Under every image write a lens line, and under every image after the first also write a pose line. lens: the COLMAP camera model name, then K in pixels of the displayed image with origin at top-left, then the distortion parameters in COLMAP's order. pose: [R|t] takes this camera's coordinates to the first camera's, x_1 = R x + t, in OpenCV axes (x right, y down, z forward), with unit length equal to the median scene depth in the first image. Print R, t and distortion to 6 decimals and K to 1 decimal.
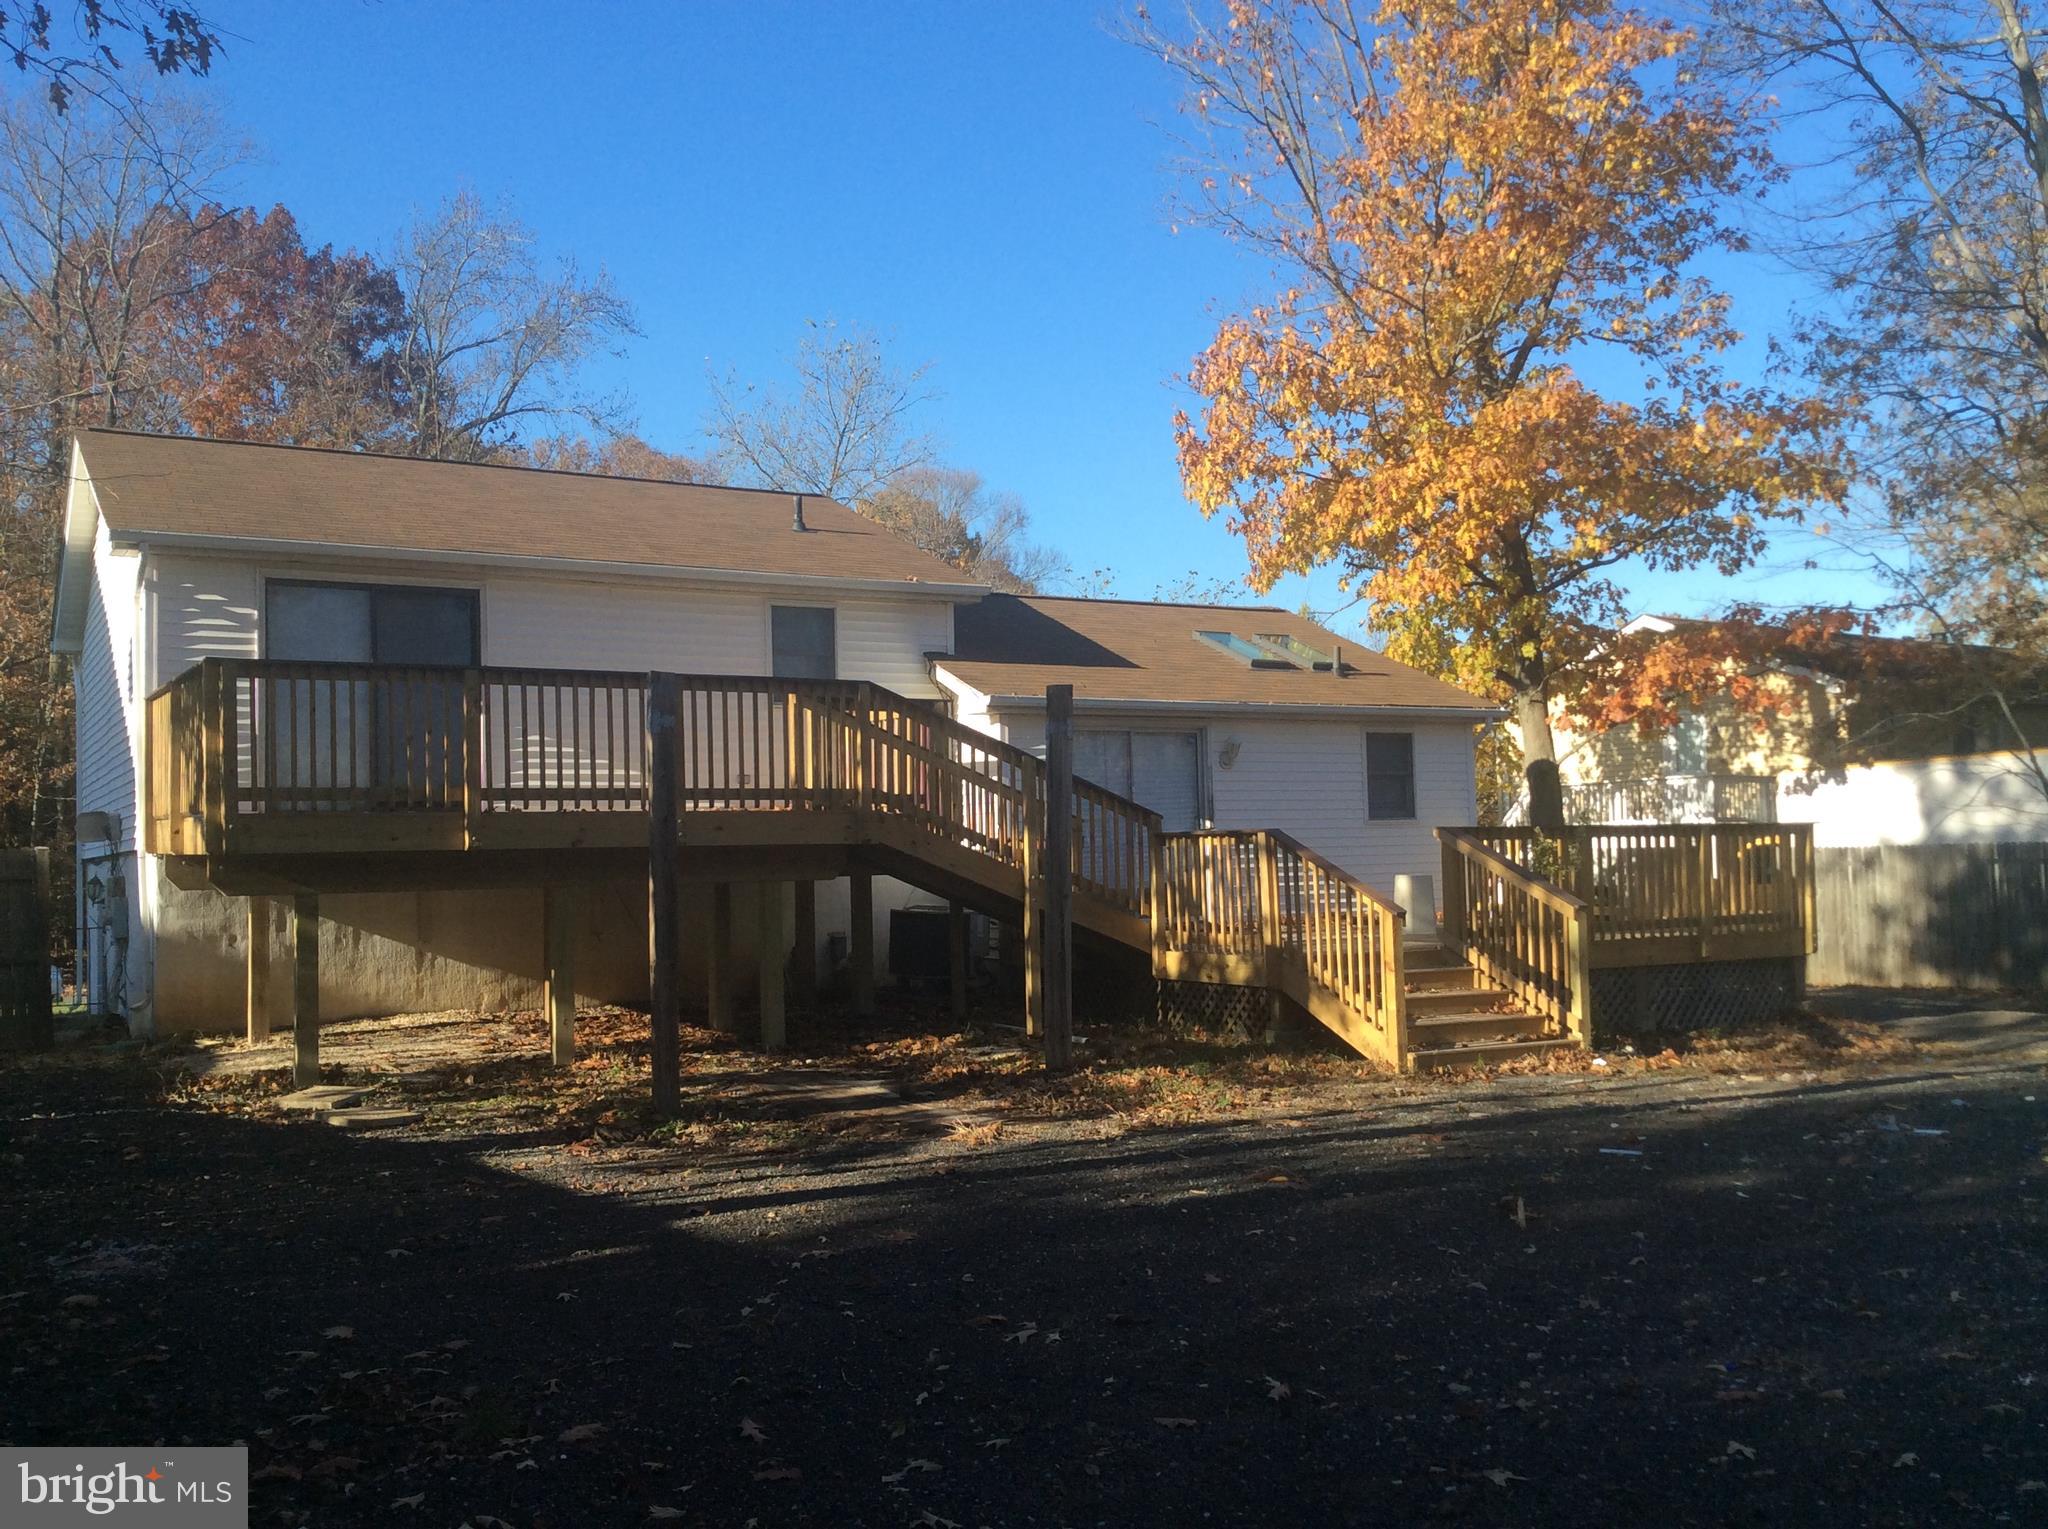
lens RADIAL K [[1874.2, 0, 1024.0], [0, 1874.2, 764.5], [0, 0, 1]] dist [0.105961, -0.179092]
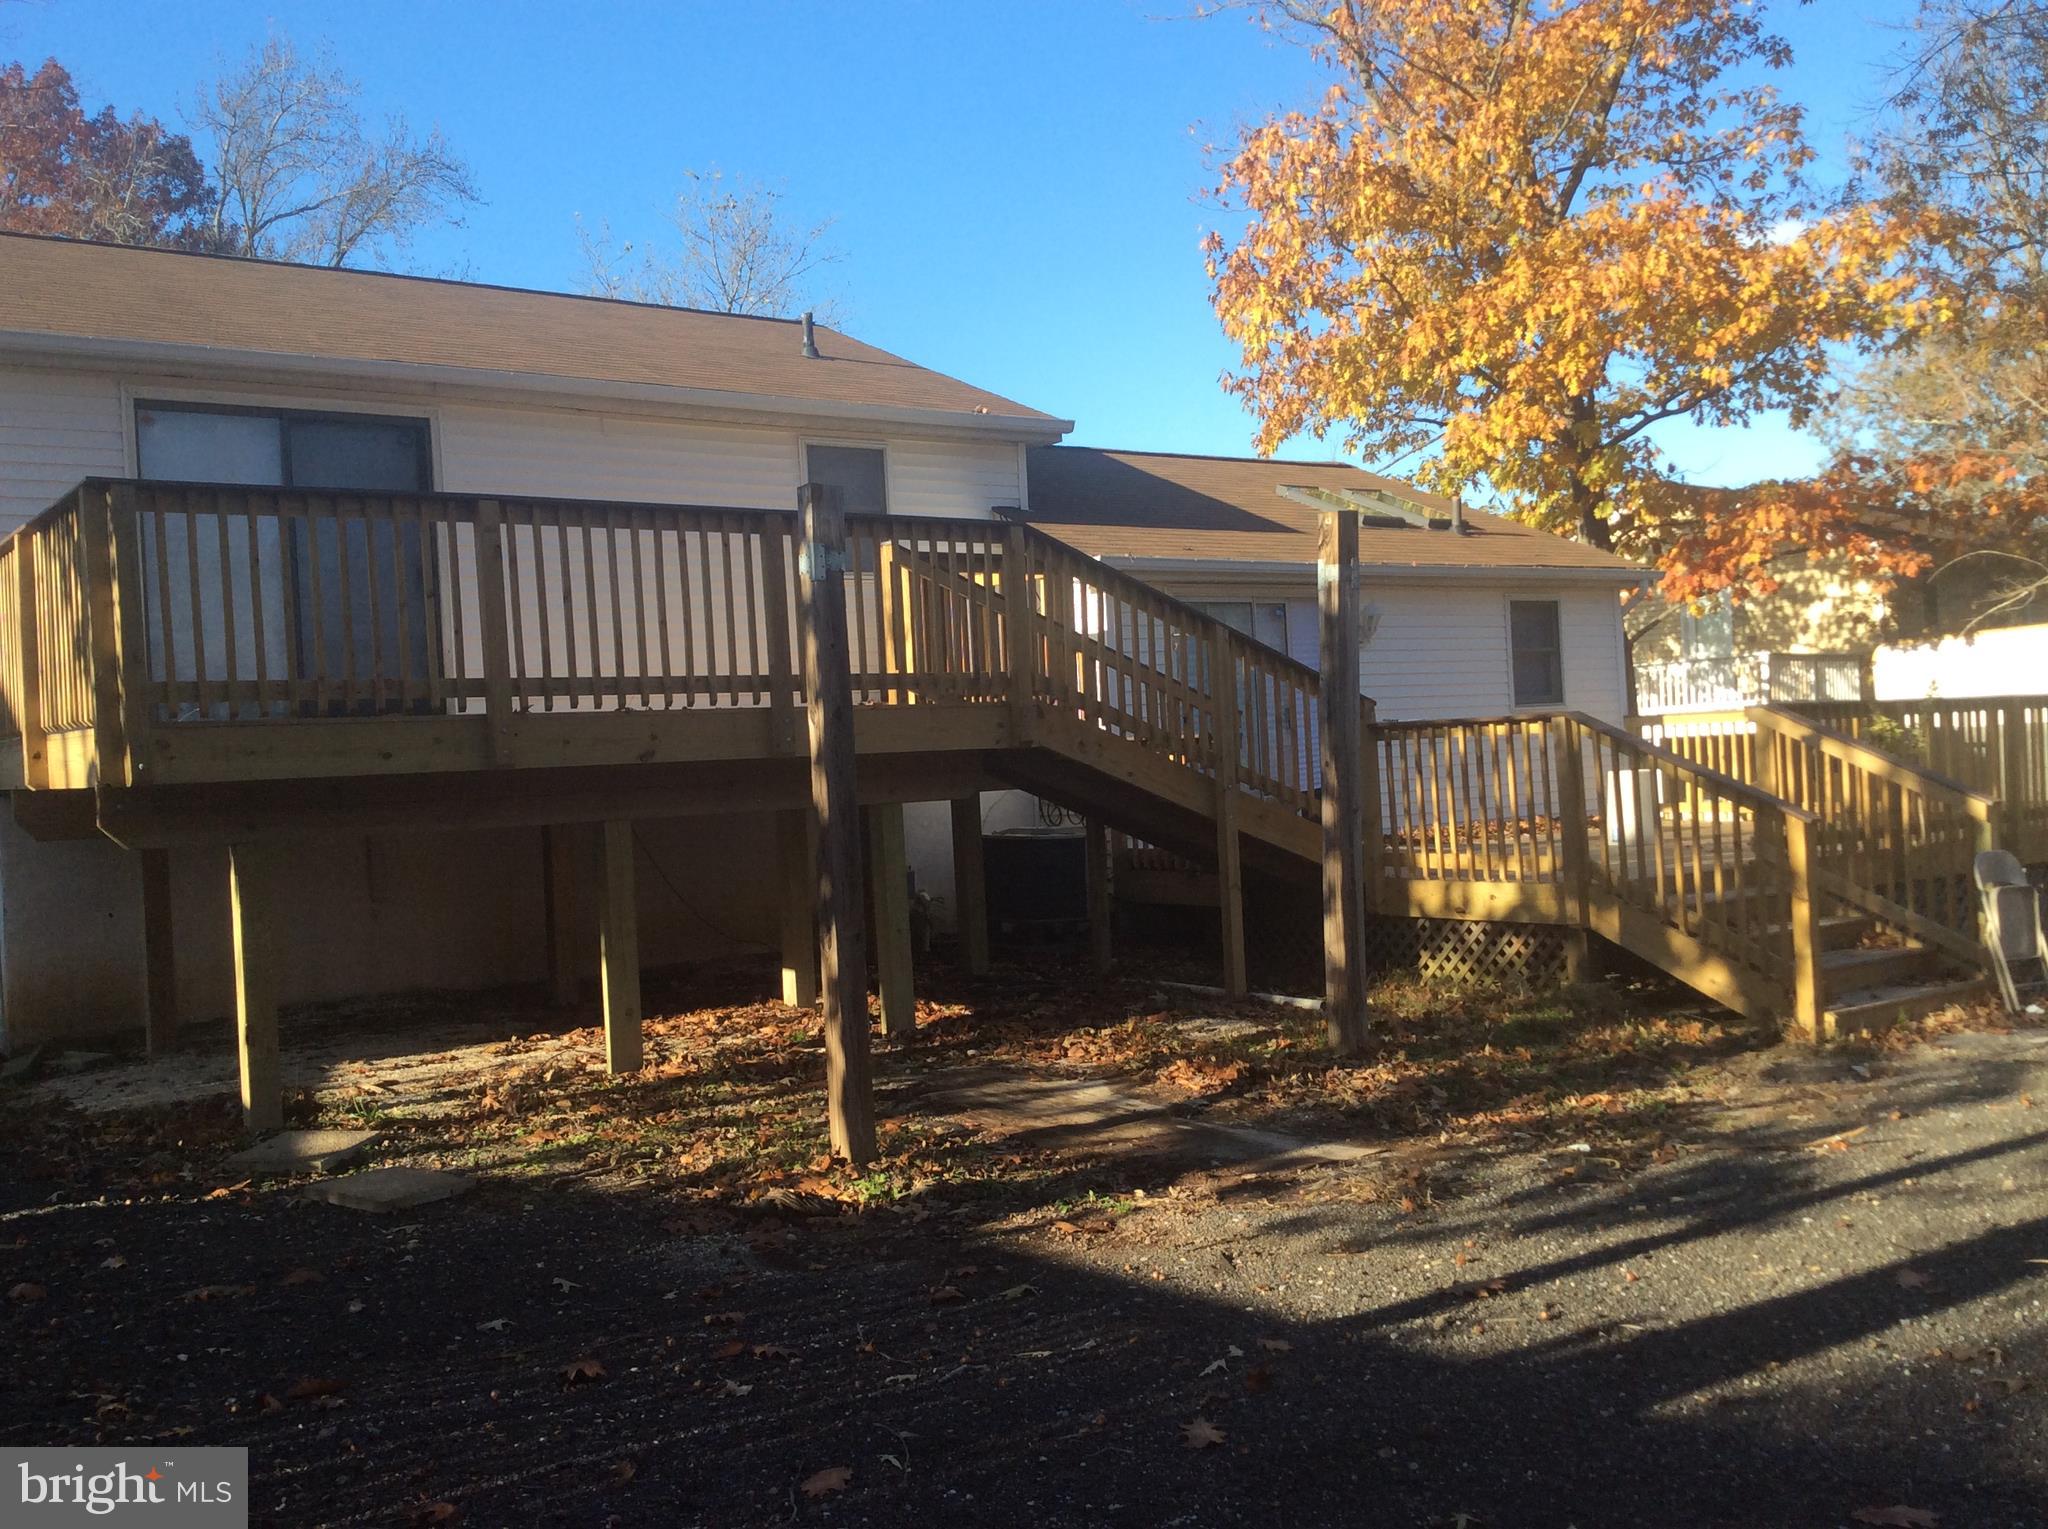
lens RADIAL K [[1895.3, 0, 1024.0], [0, 1895.3, 764.5], [0, 0, 1]] dist [0.076040, -0.070474]
pose [[0.995654, -0.031185, 0.087759, -0.088263], [0.027343, 0.998629, 0.044645, 0.009584], [-0.089031, -0.042051, 0.995141, 0.163018]]
